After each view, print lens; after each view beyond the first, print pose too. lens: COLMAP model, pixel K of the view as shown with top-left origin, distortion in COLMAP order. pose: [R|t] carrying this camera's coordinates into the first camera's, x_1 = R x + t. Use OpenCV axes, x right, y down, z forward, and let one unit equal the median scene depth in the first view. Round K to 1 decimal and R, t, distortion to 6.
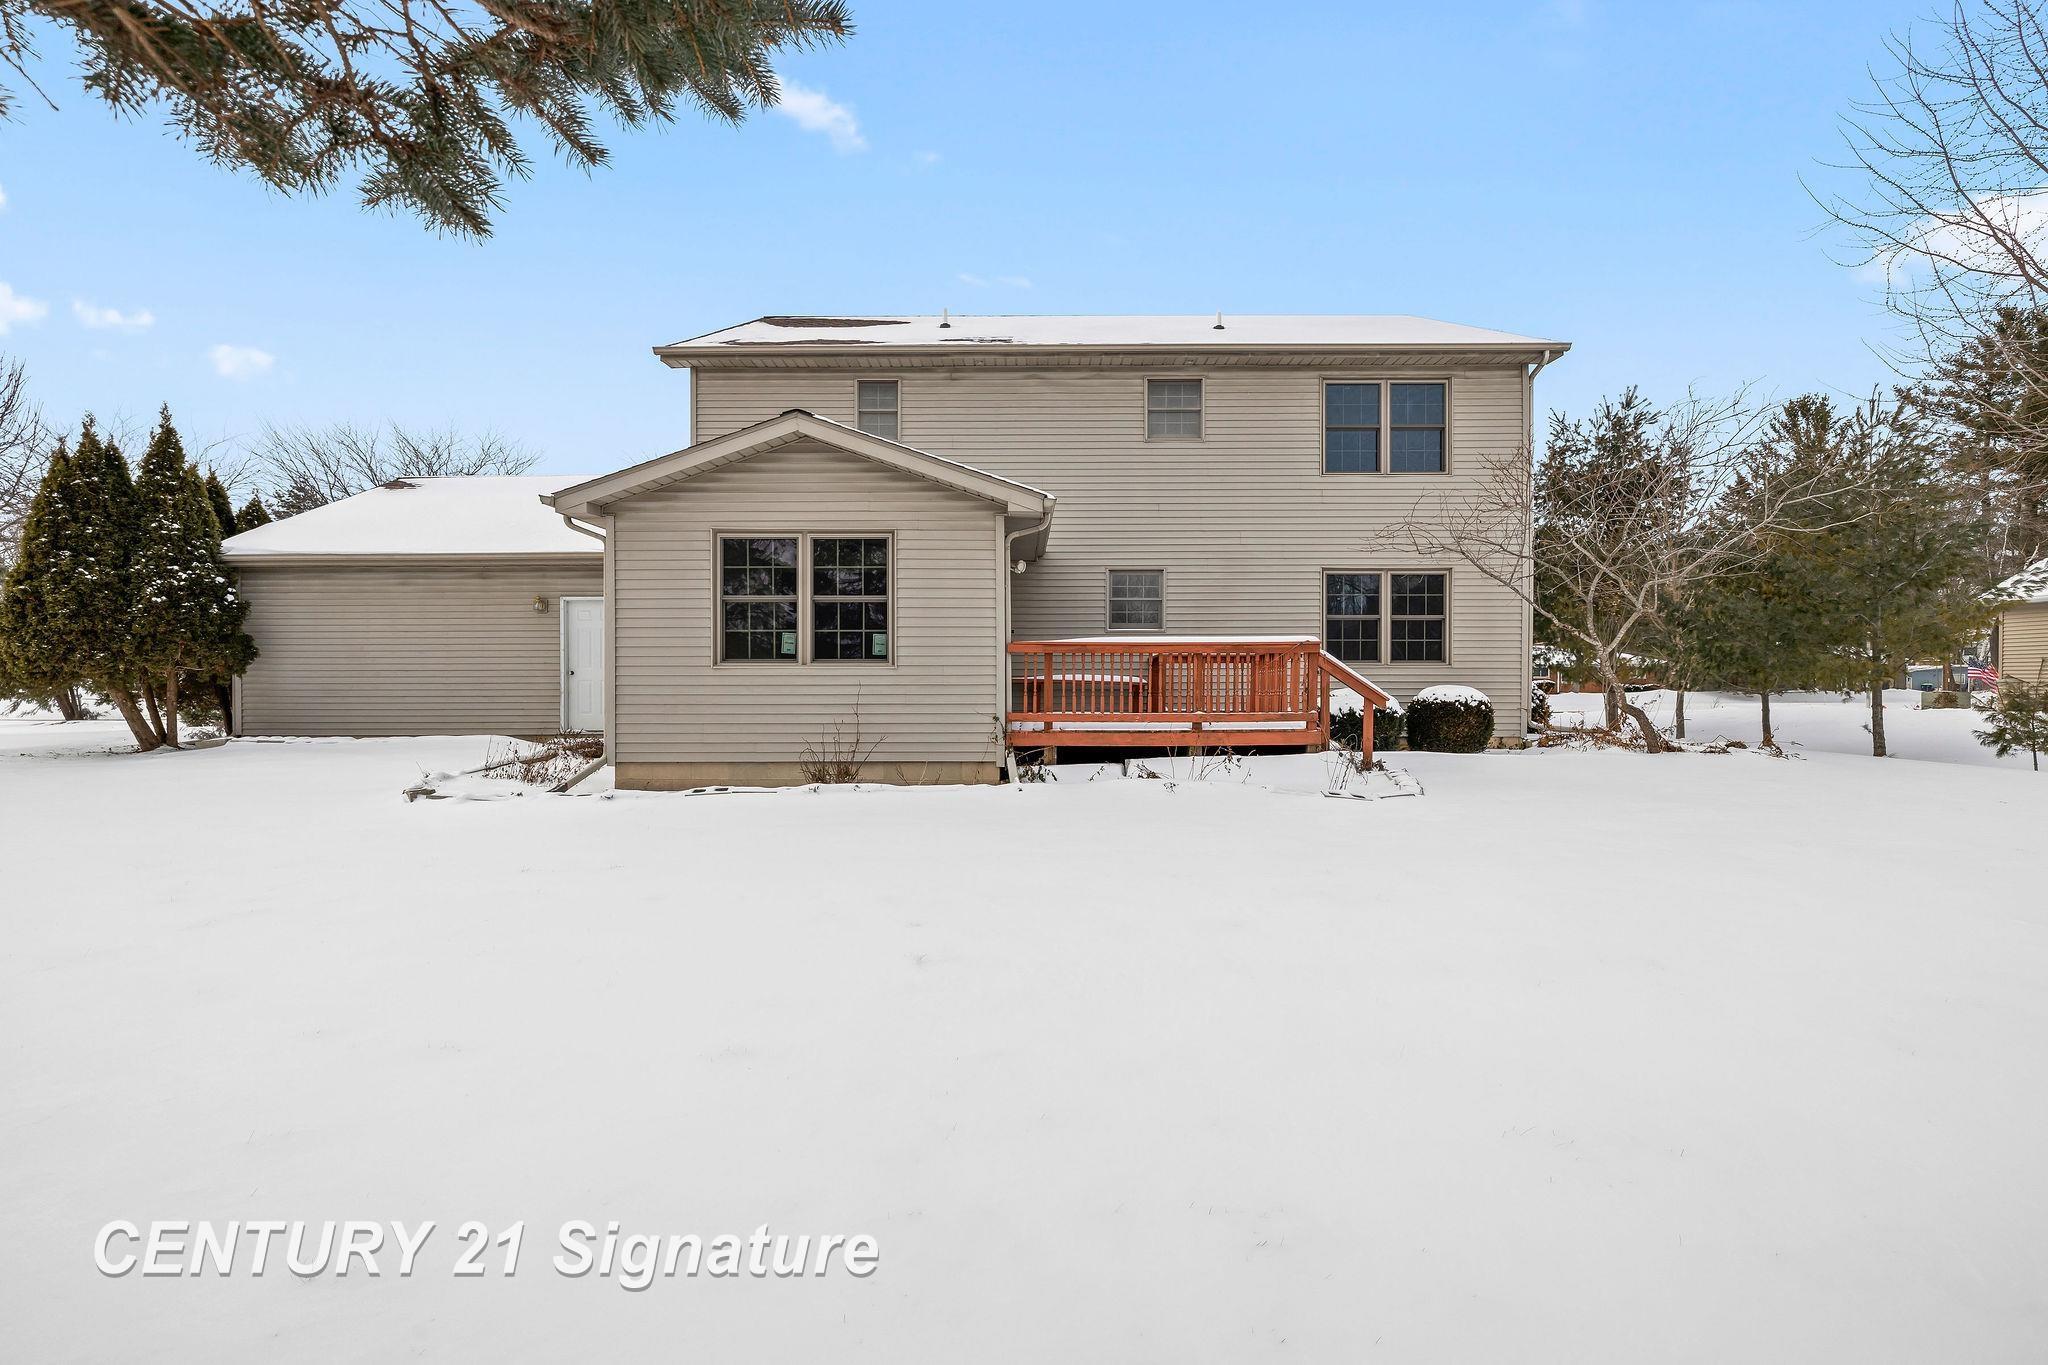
lens RADIAL K [[882.7, 0, 995.1], [0, 882.7, 685.2], [0, 0, 1]] dist [-0.000981, 0.000216]
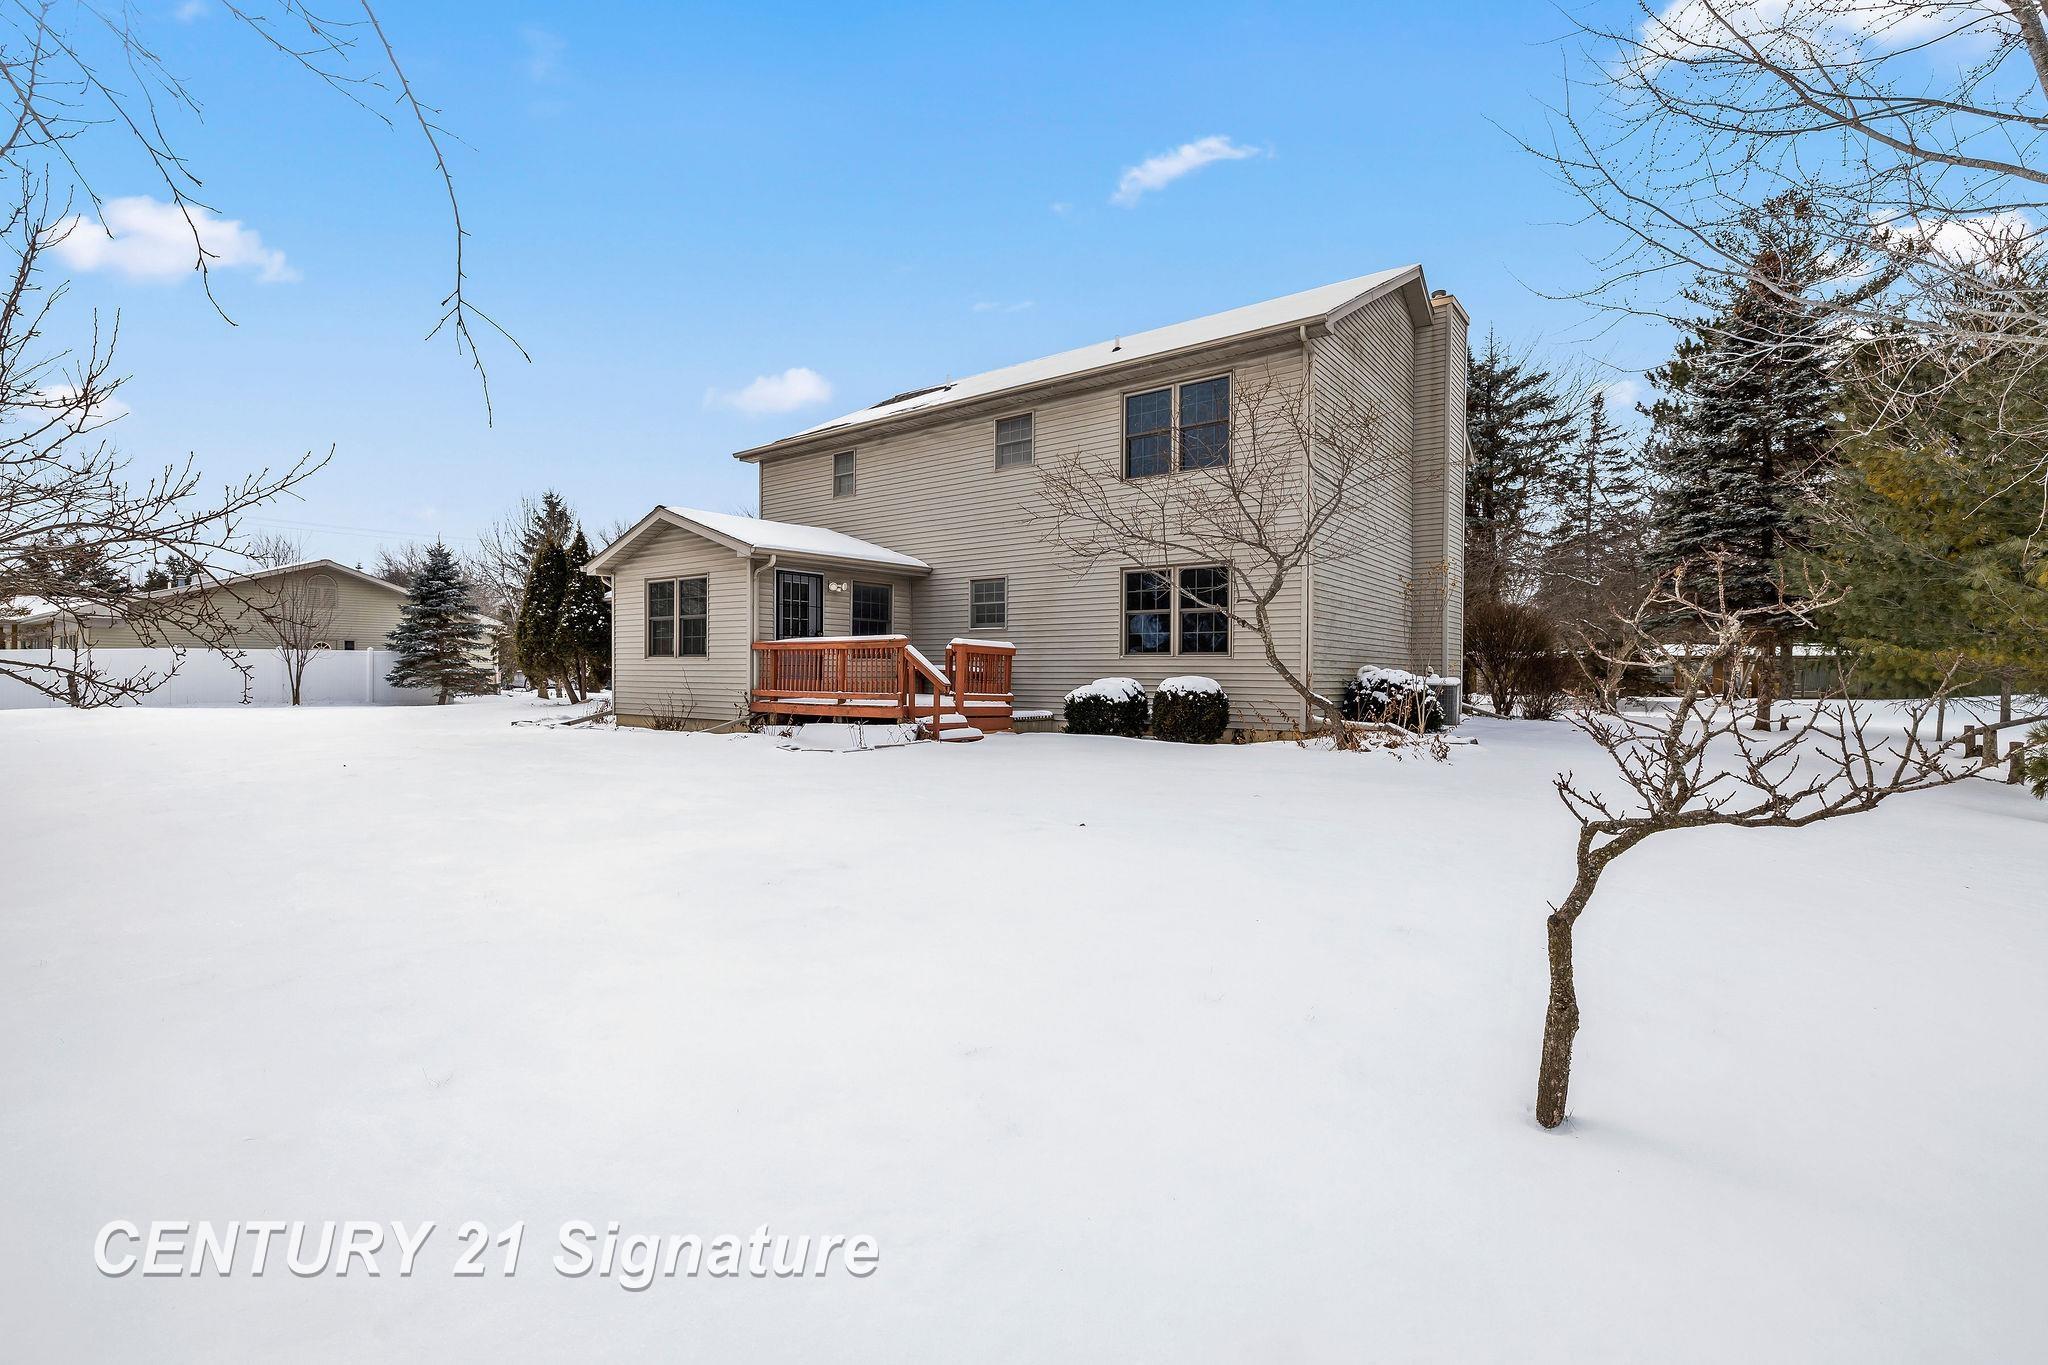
lens RADIAL K [[921.9, 0, 1024.0], [0, 921.9, 682.5], [0, 0, 1]] dist [-0.000339, -0.000179]
pose [[0.791314, 0.014035, -0.611249, 1.020745], [-0.011350, 0.999901, 0.008266, 0.000843], [0.611305, 0.000396, 0.791395, 0.027578]]
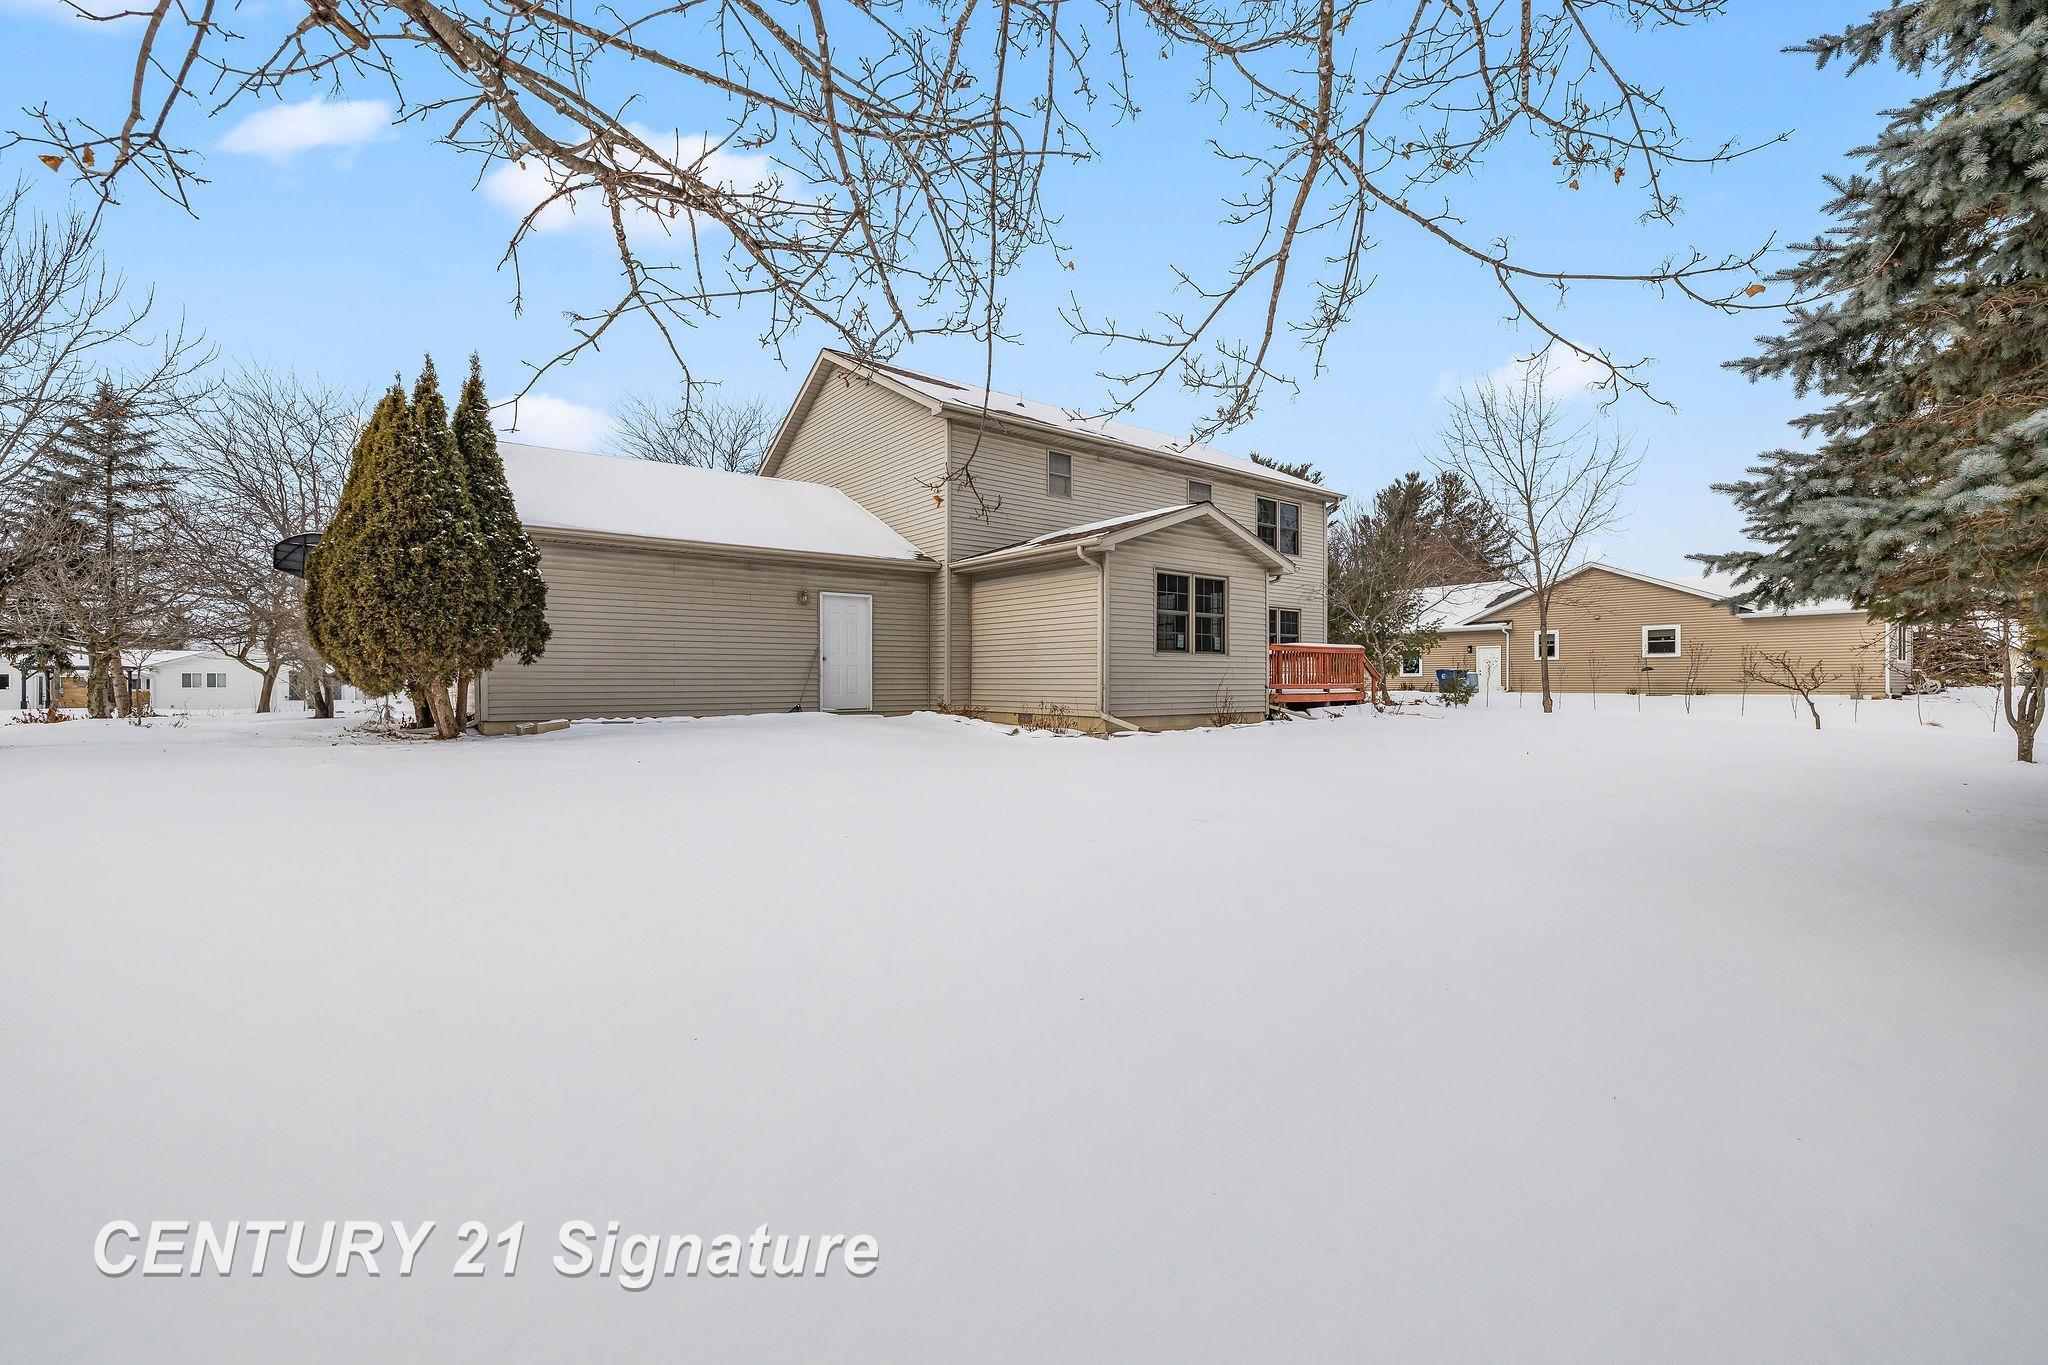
lens RADIAL K [[882.7, 0, 995.1], [0, 882.7, 685.2], [0, 0, 1]] dist [-0.000981, 0.000216]
pose [[0.783645, -0.002707, 0.621203, -1.146012], [0.002661, 0.999996, 0.001001, 0.022777], [-0.621204, 0.000869, 0.783649, -0.036310]]
